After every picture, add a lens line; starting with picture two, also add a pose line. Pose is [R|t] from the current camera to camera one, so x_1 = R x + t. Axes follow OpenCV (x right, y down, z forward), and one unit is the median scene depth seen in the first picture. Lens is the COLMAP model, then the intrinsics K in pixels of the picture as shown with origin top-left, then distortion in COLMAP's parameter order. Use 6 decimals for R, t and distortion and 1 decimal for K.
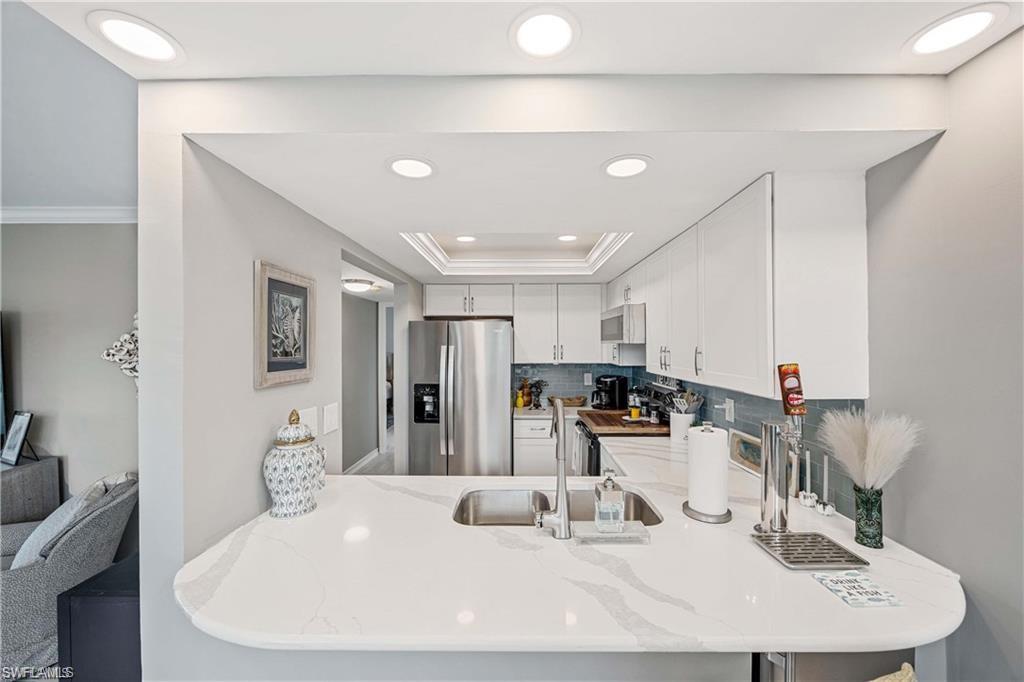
lens RADIAL K [[392.4, 0, 516.6], [0, 392.4, 346.0], [0, 0, 1]] dist [-0.000990, -0.000024]
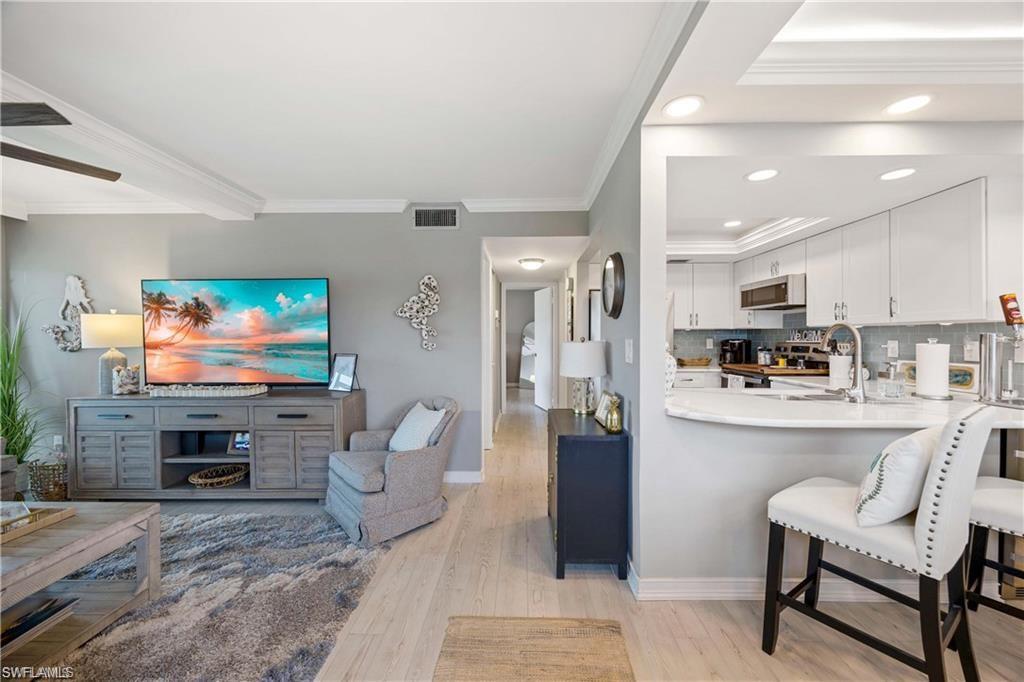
lens RADIAL K [[388.9, 0, 514.3], [0, 388.9, 339.2], [0, 0, 1]] dist [-0.002930, -0.000102]
pose [[0.999969, 0.000675, -0.007804, -1.070114], [-0.000658, 0.999997, 0.002218, 0.181959], [0.007806, -0.002213, 0.999967, -0.499040]]
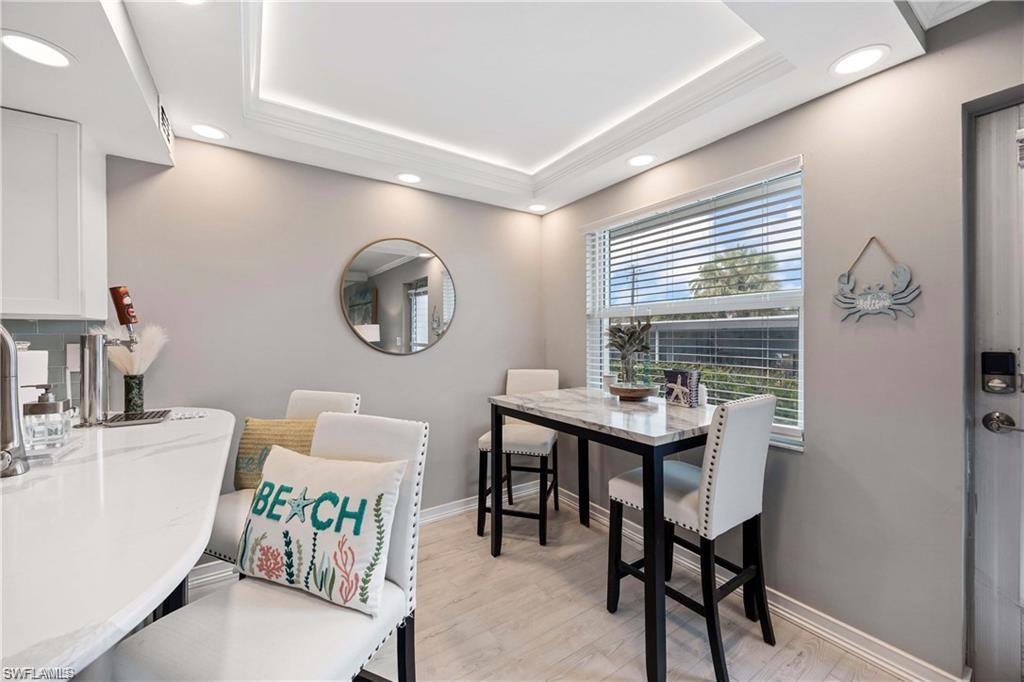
lens RADIAL K [[393.4, 0, 514.7], [0, 393.4, 341.3], [0, 0, 1]] dist [-0.002512, -0.000073]
pose [[-0.566607, 0.000401, 0.823988, -0.905943], [0.006234, 0.999973, 0.003801, 0.184511], [-0.823965, 0.007290, -0.566594, 0.513973]]
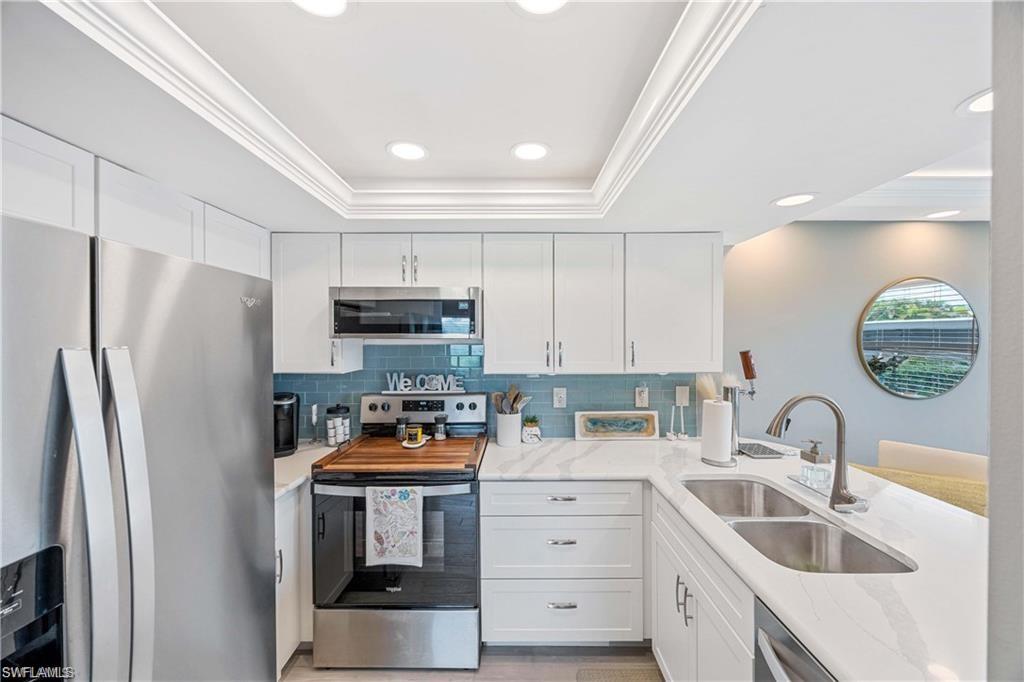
lens RADIAL K [[393.4, 0, 514.7], [0, 393.4, 341.3], [0, 0, 1]] dist [-0.002512, -0.000073]
pose [[-0.007866, -0.003275, 0.999964, -0.841065], [0.007380, 0.999967, 0.003333, -0.006453], [-0.999942, 0.007406, -0.007841, 1.611792]]
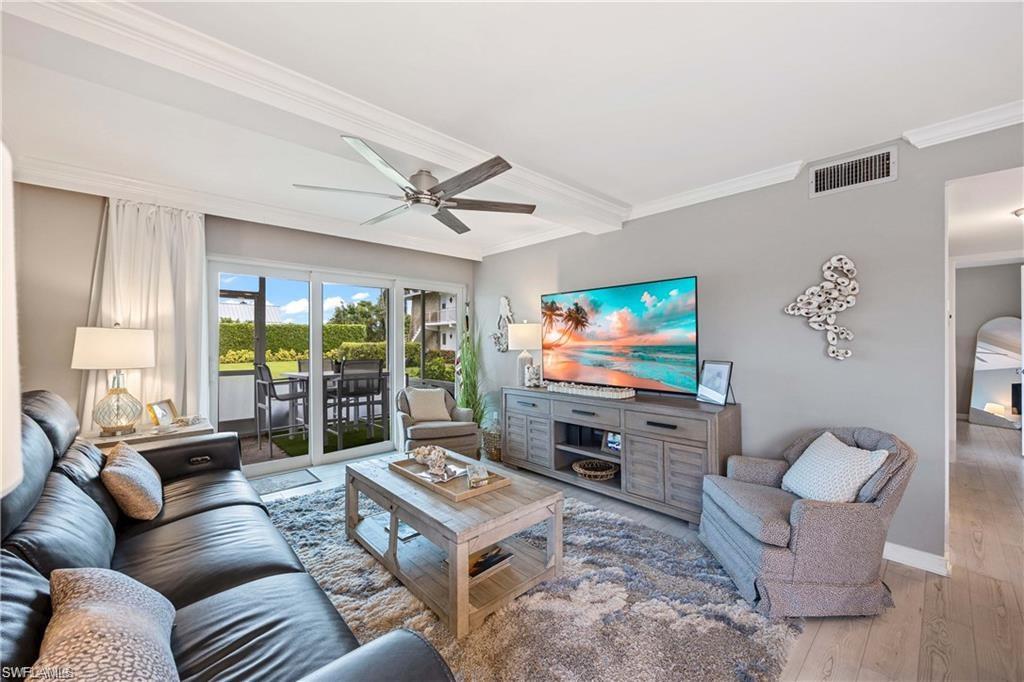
lens RADIAL K [[393.4, 0, 514.7], [0, 393.4, 341.3], [0, 0, 1]] dist [-0.002512, -0.000073]
pose [[0.686803, 0.000586, -0.726843, -1.310157], [-0.004003, 0.999988, -0.002976, 0.183681], [0.726832, 0.004954, 0.686797, -0.355123]]
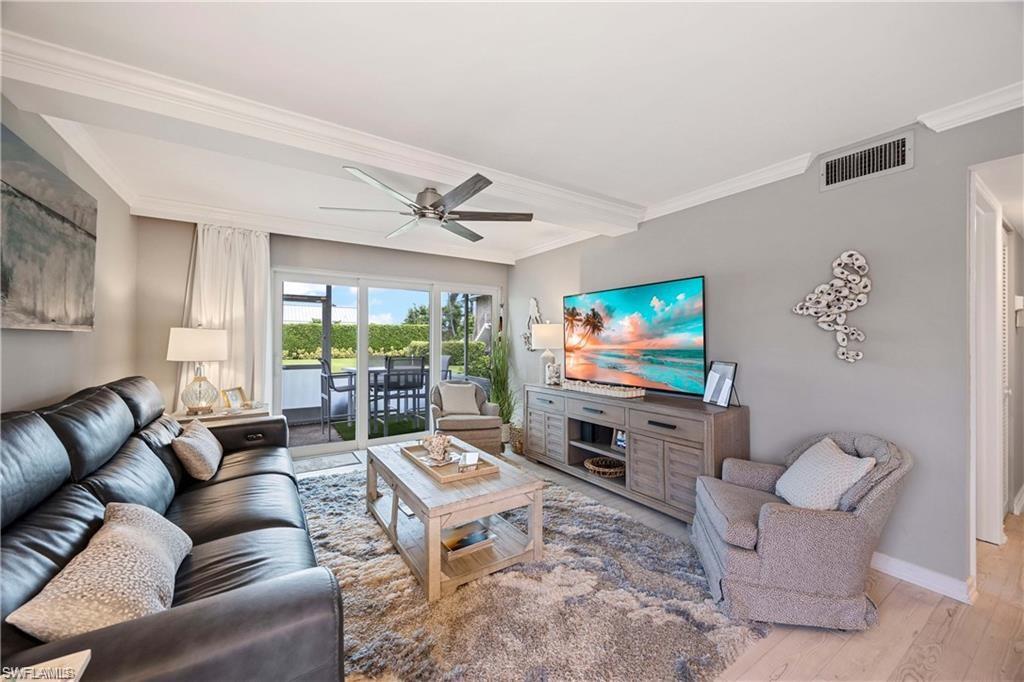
lens RADIAL K [[387.1, 0, 514.0], [0, 387.1, 339.8], [0, 0, 1]] dist [-0.001842, -0.000206]
pose [[0.555620, 0.001455, -0.831435, -1.056048], [-0.009759, 0.999941, -0.004772, 0.183066], [0.831379, 0.010766, 0.555602, -0.189972]]
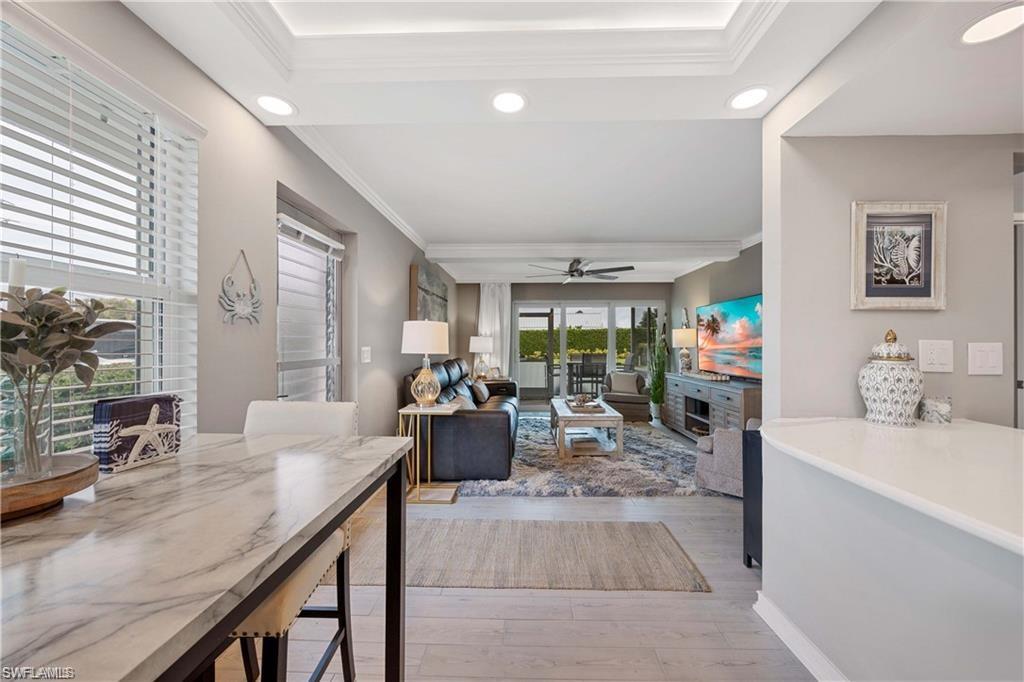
lens RADIAL K [[387.1, 0, 514.0], [0, 387.1, 339.8], [0, 0, 1]] dist [-0.001842, -0.000206]
pose [[-0.019357, -0.007128, -0.999787, 0.481015], [-0.003263, 0.999970, -0.007066, 0.191699], [0.999807, 0.003126, -0.019380, -0.004133]]
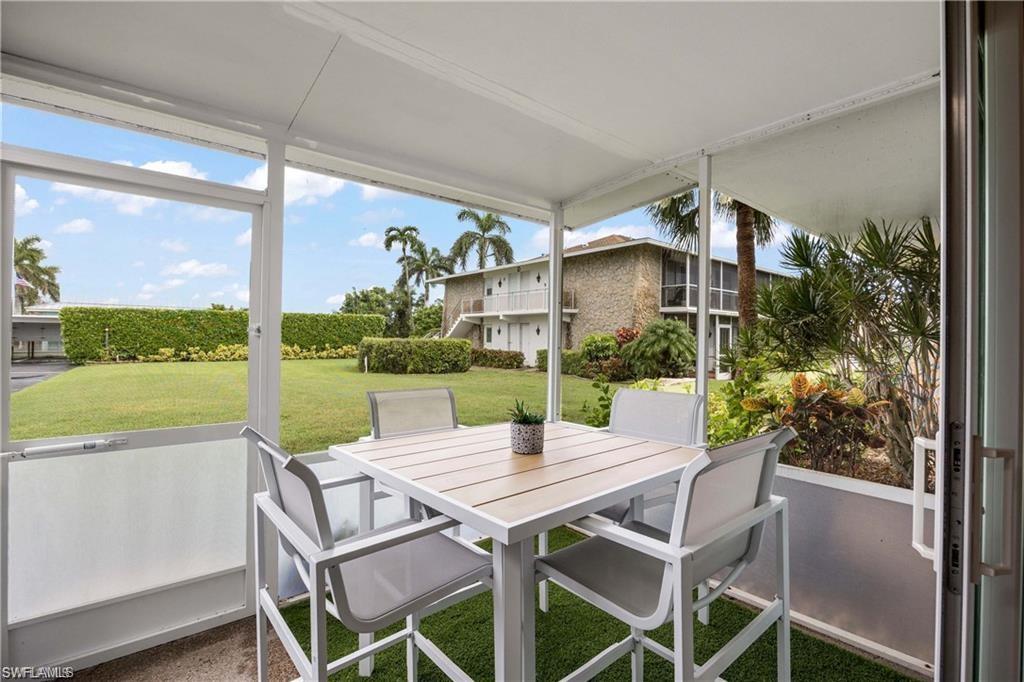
lens RADIAL K [[454.1, 0, 509.5], [0, 454.1, 336.7], [0, 0, 1]] dist [-0.001199, -0.000091]
pose [[0.637050, 0.009569, -0.770763, -4.077846], [-0.020765, 0.999773, -0.004750, 0.160125], [0.770543, 0.019031, 0.637104, 0.126117]]
